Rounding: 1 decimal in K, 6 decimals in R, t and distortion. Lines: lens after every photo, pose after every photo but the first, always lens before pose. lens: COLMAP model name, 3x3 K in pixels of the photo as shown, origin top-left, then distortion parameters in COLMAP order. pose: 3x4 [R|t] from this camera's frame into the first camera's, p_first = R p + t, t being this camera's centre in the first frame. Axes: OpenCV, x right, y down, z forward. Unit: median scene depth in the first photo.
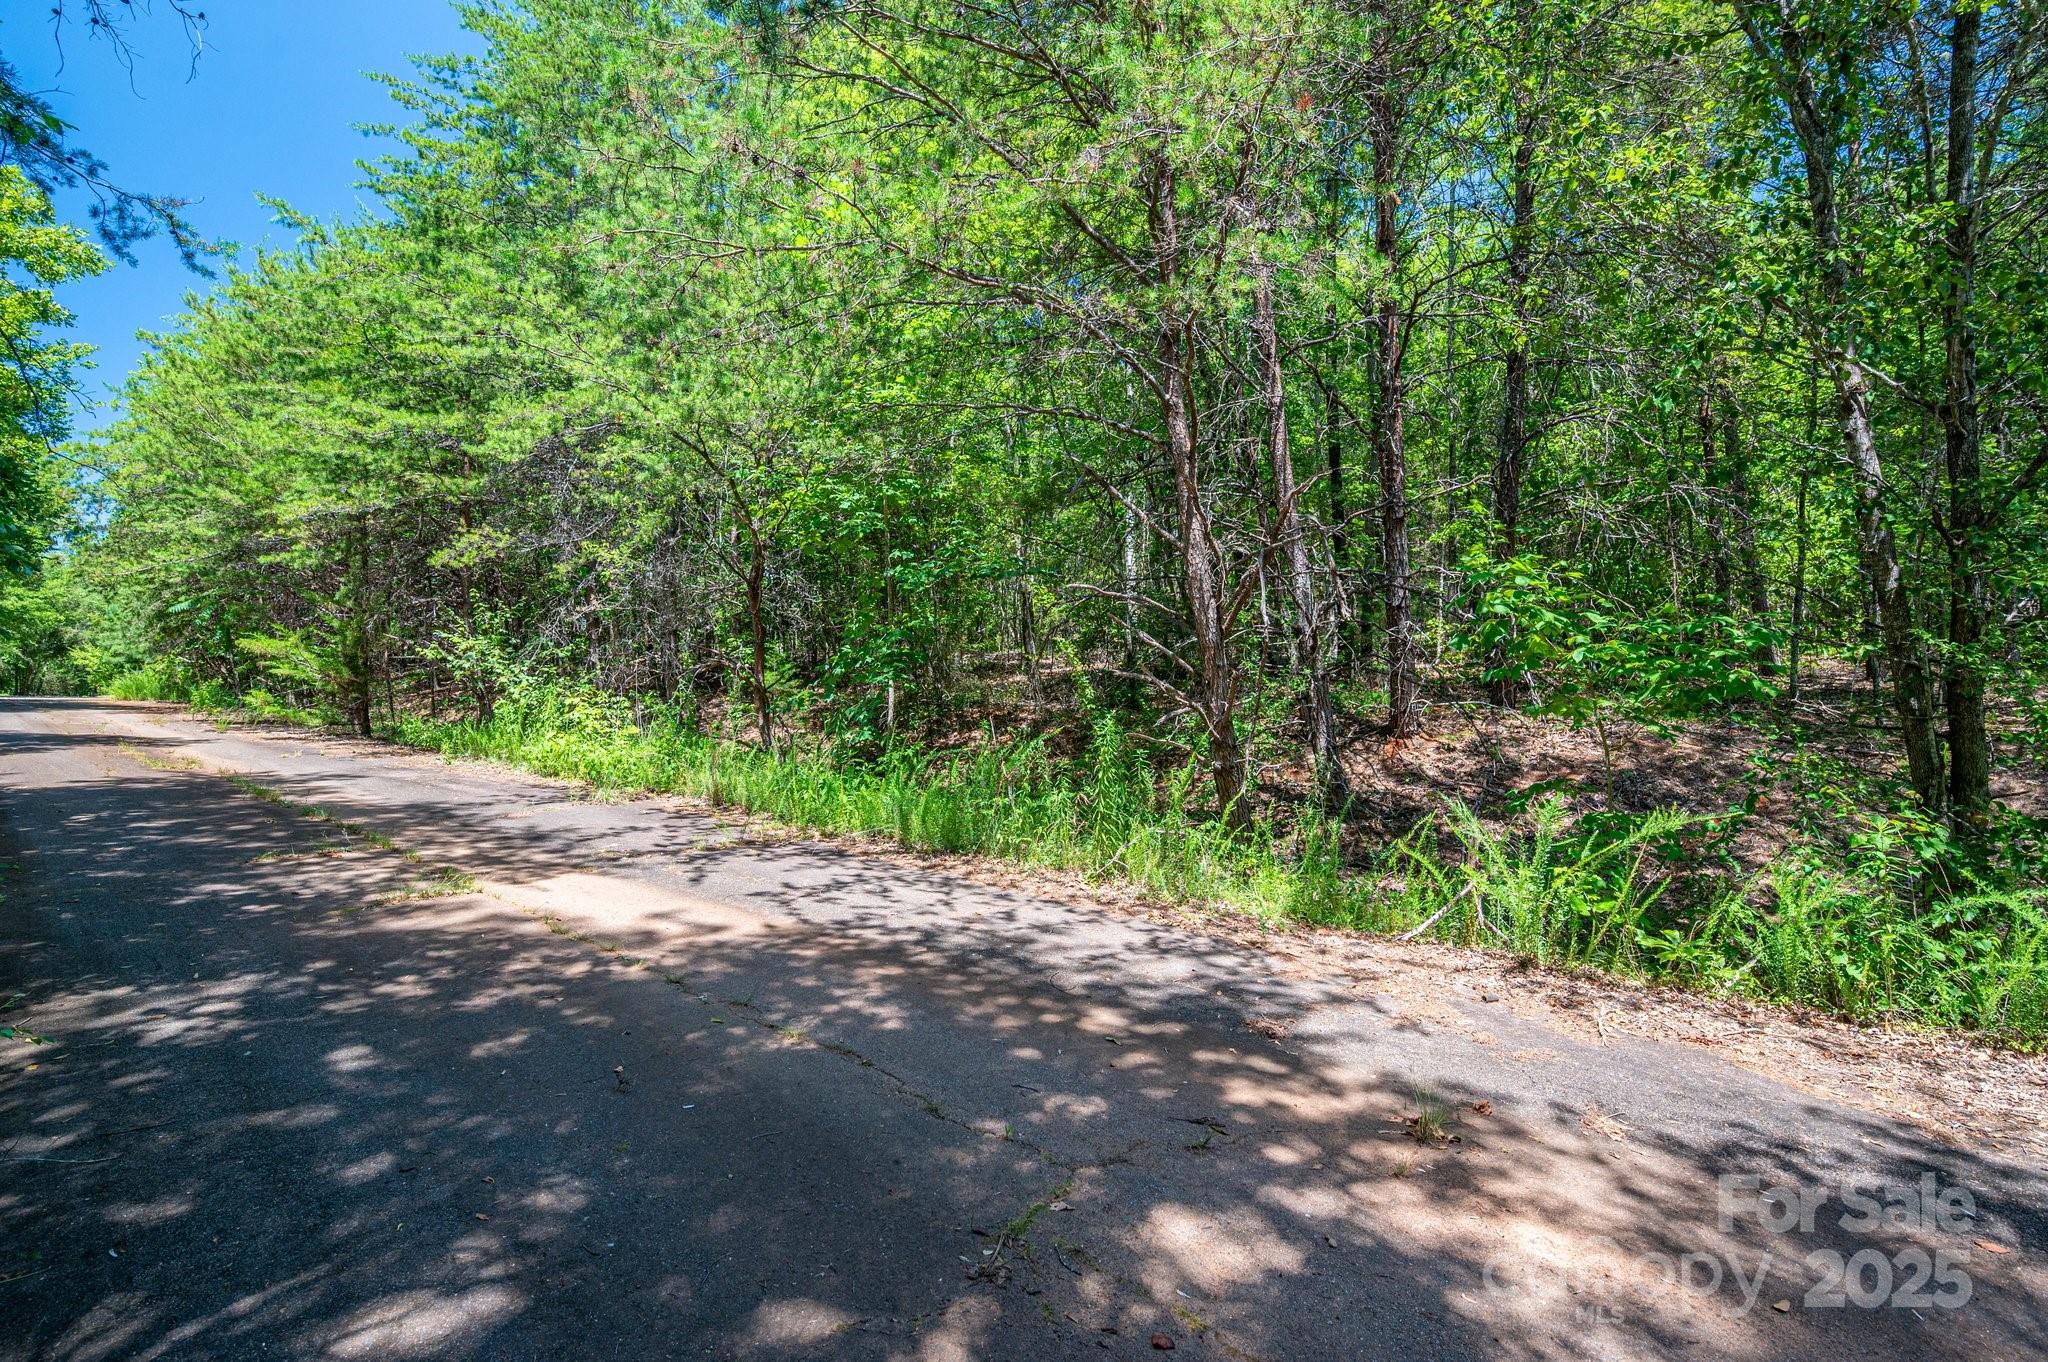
lens RADIAL K [[924.8, 0, 1018.4], [0, 924.8, 677.9], [0, 0, 1]] dist [-0.004872, 0.000152]
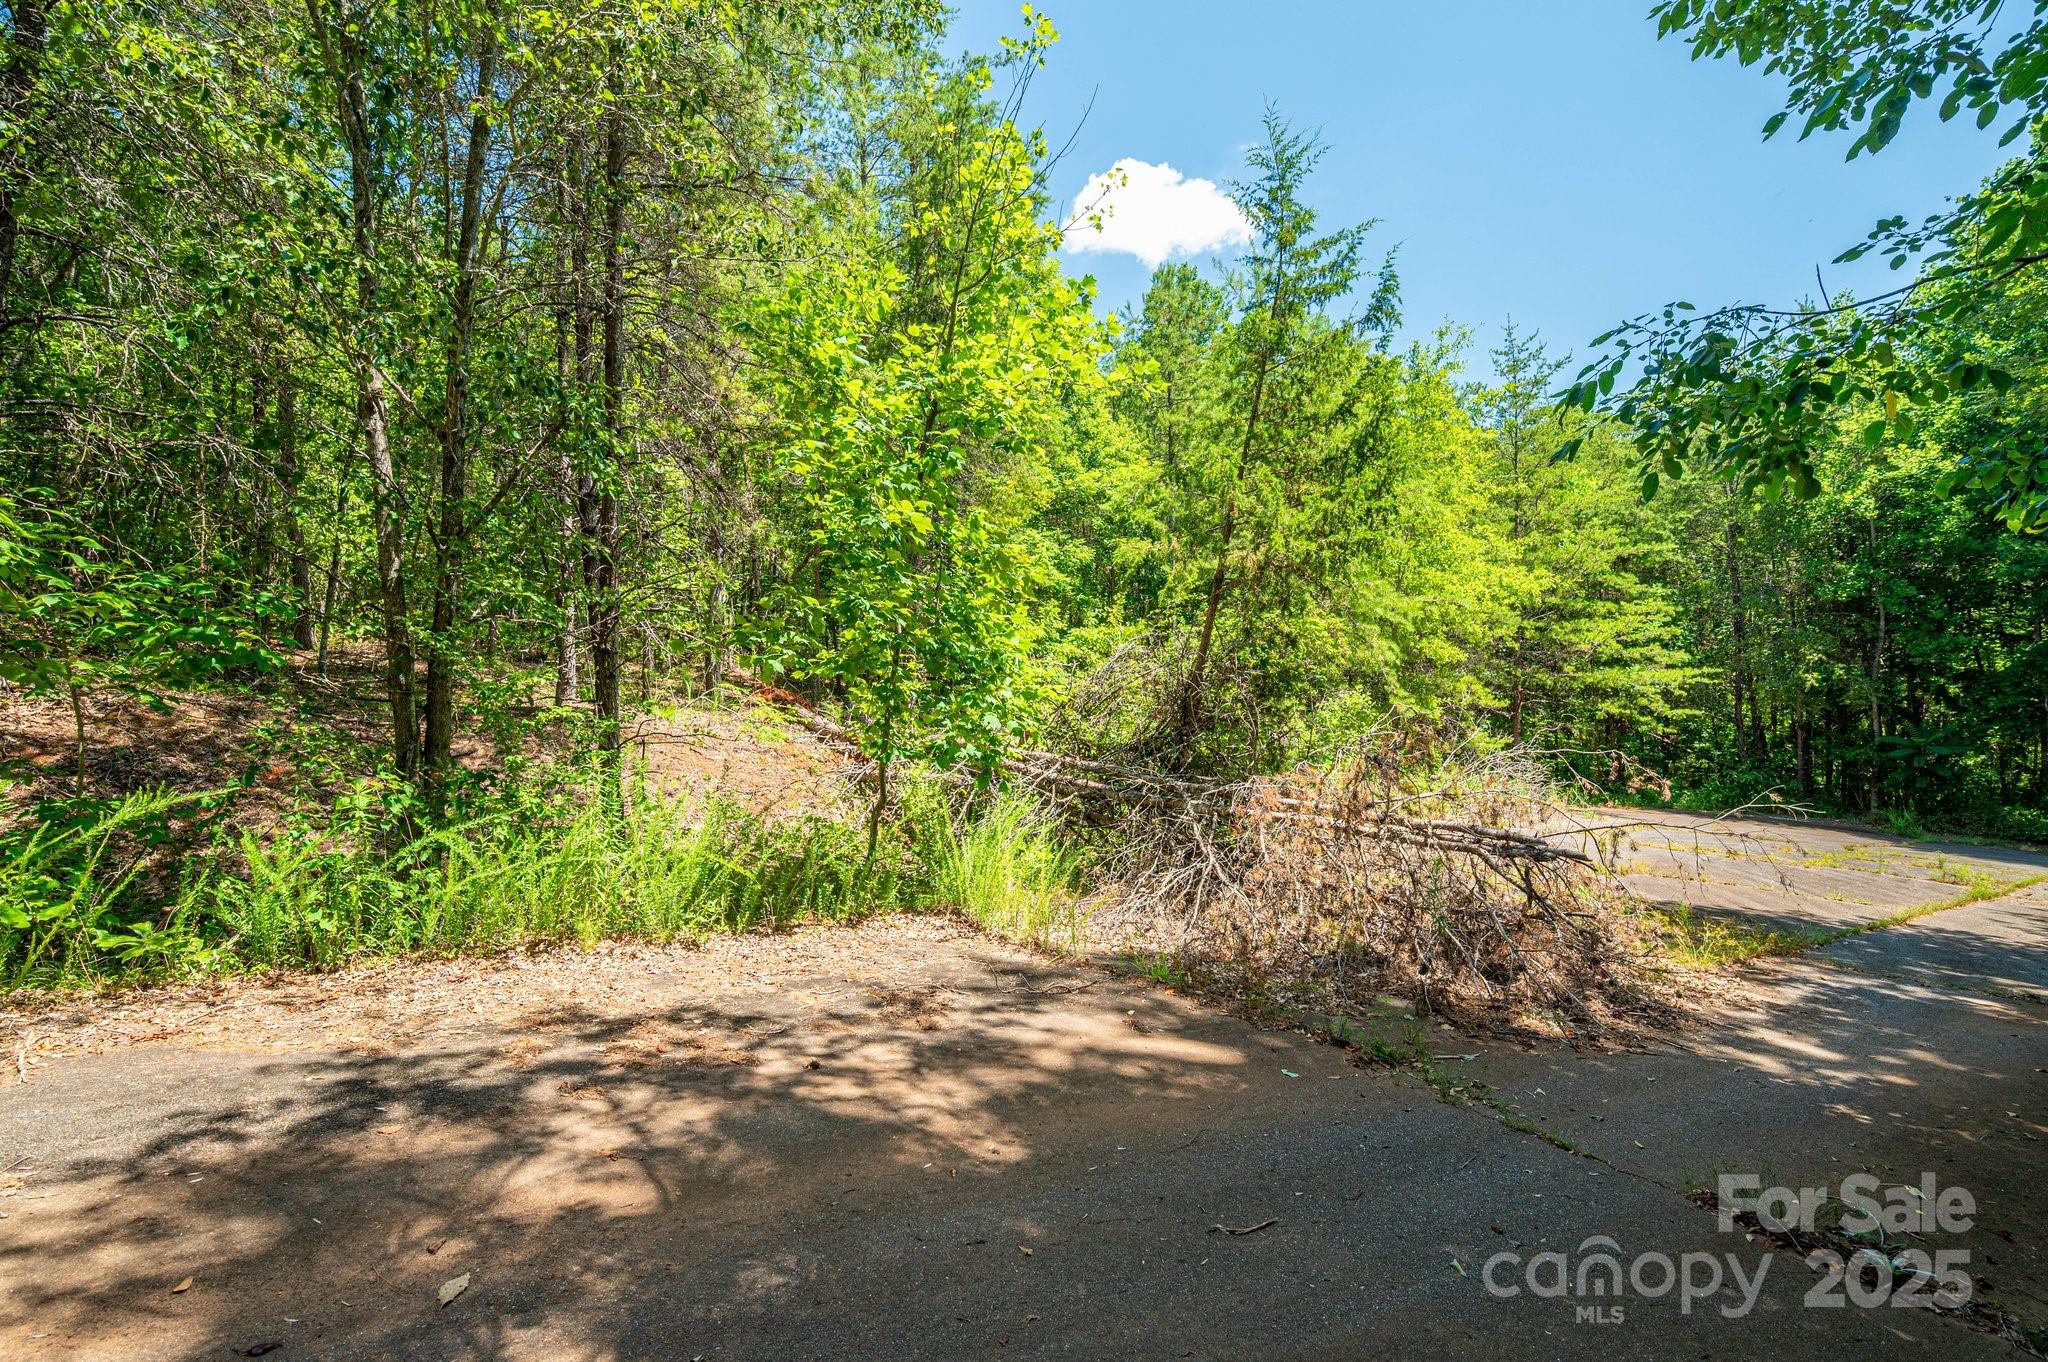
lens RADIAL K [[924.8, 0, 1016.7], [0, 924.8, 680.0], [0, 0, 1]] dist [-0.004872, 0.000152]
pose [[0.240719, 0.029951, 0.970133, 0.035674], [-0.060285, 0.998055, -0.015855, 0.000226], [-0.968721, -0.054668, 0.242056, -0.029639]]
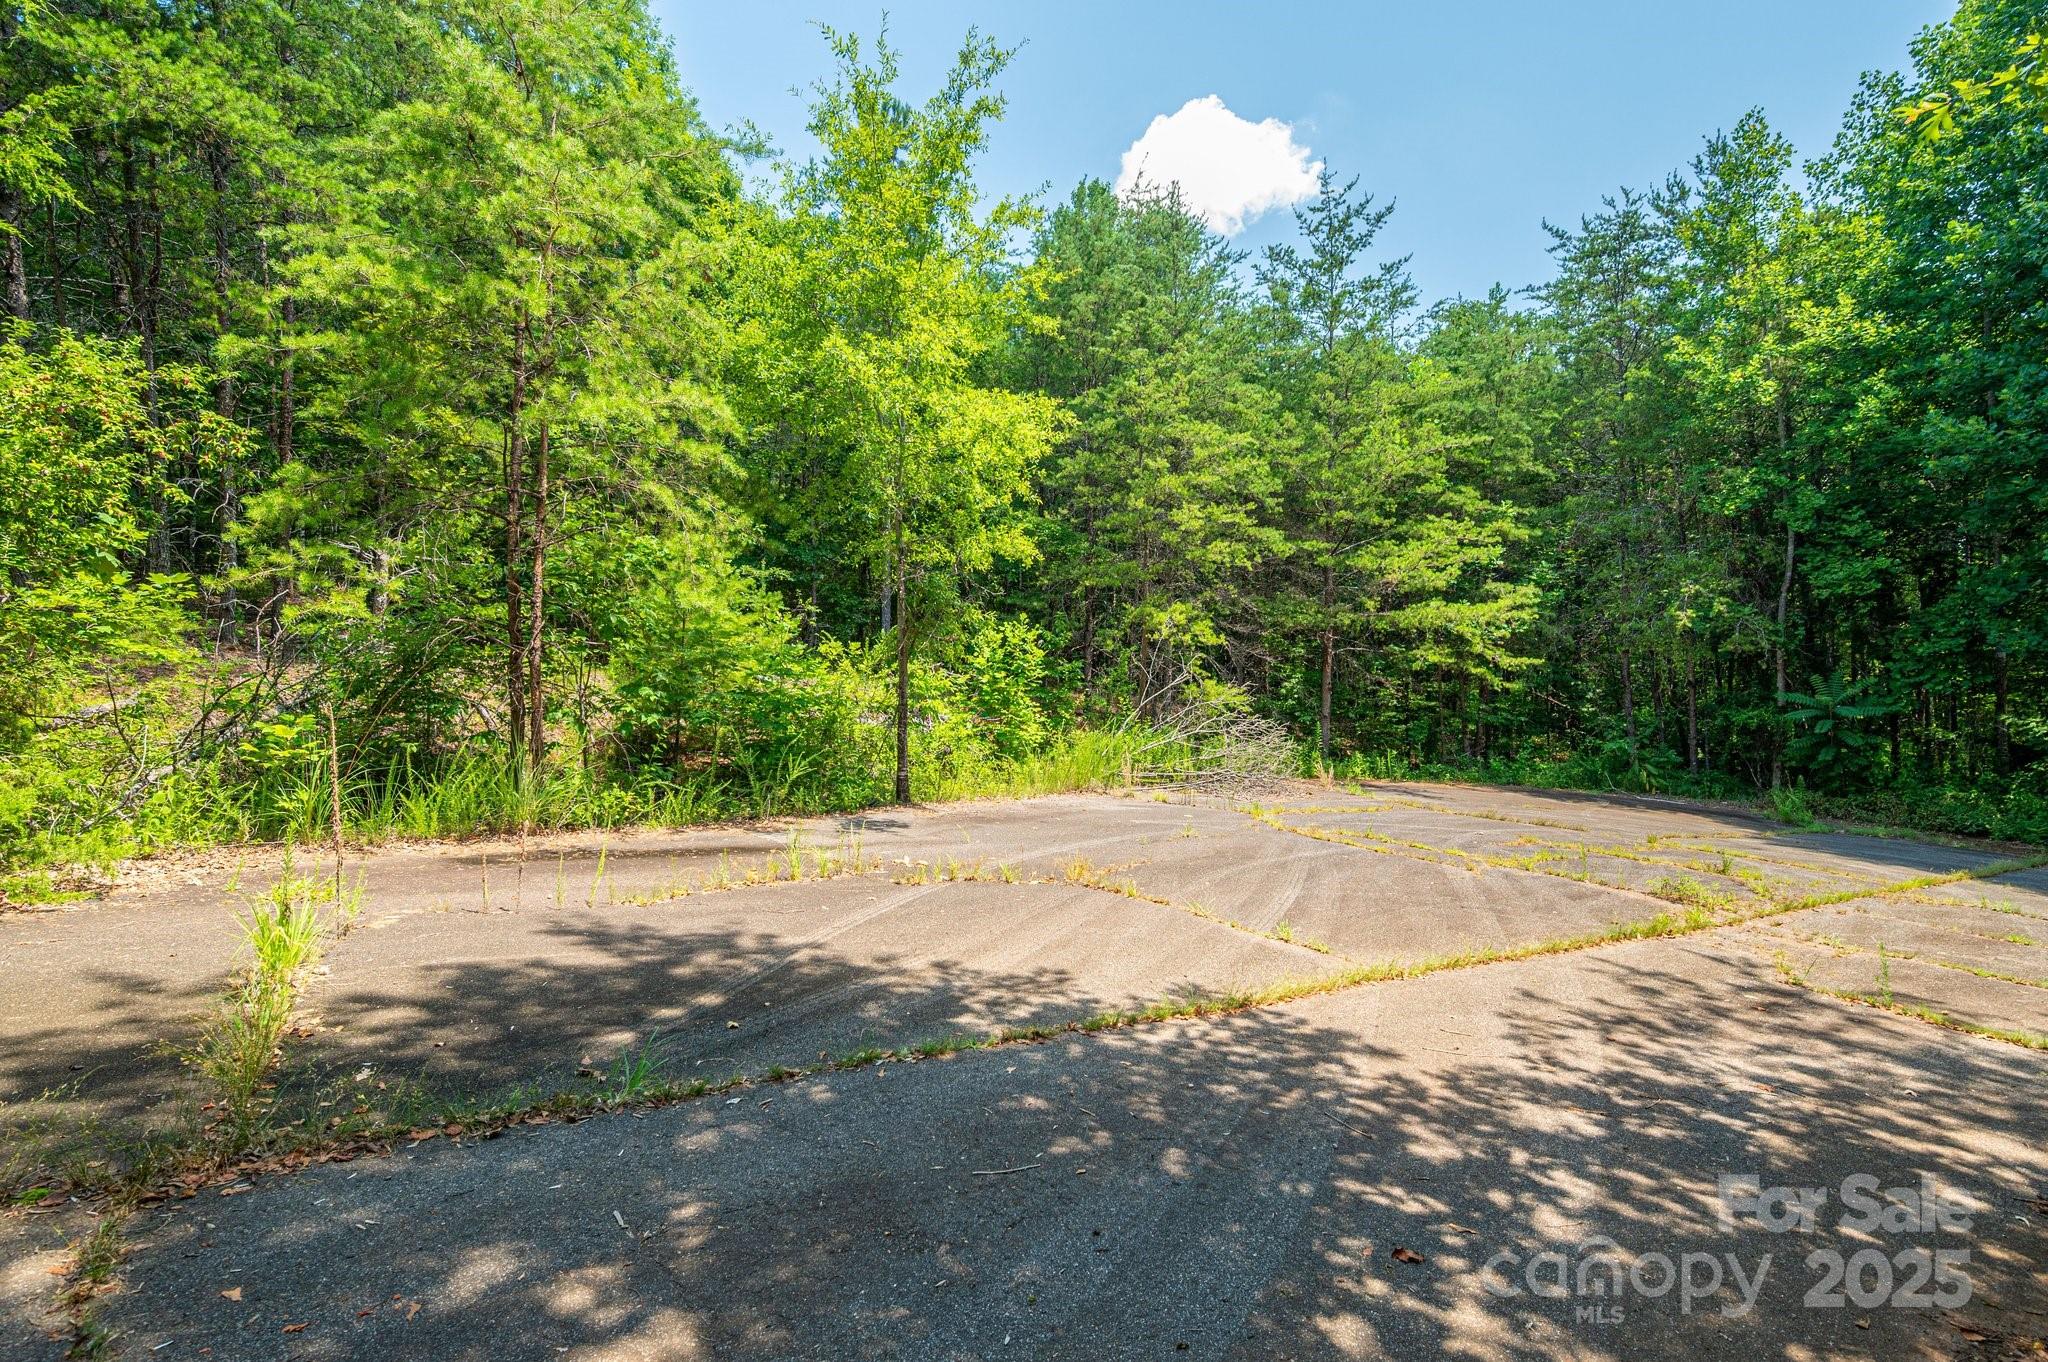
lens RADIAL K [[924.8, 0, 1017.6], [0, 924.8, 682.5], [0, 0, 1]] dist [-0.004872, 0.000152]
pose [[0.265211, 0.006247, 0.964170, 0.183244], [-0.062324, 0.997999, 0.010677, 0.005923], [-0.962174, -0.062922, 0.265070, -0.163608]]
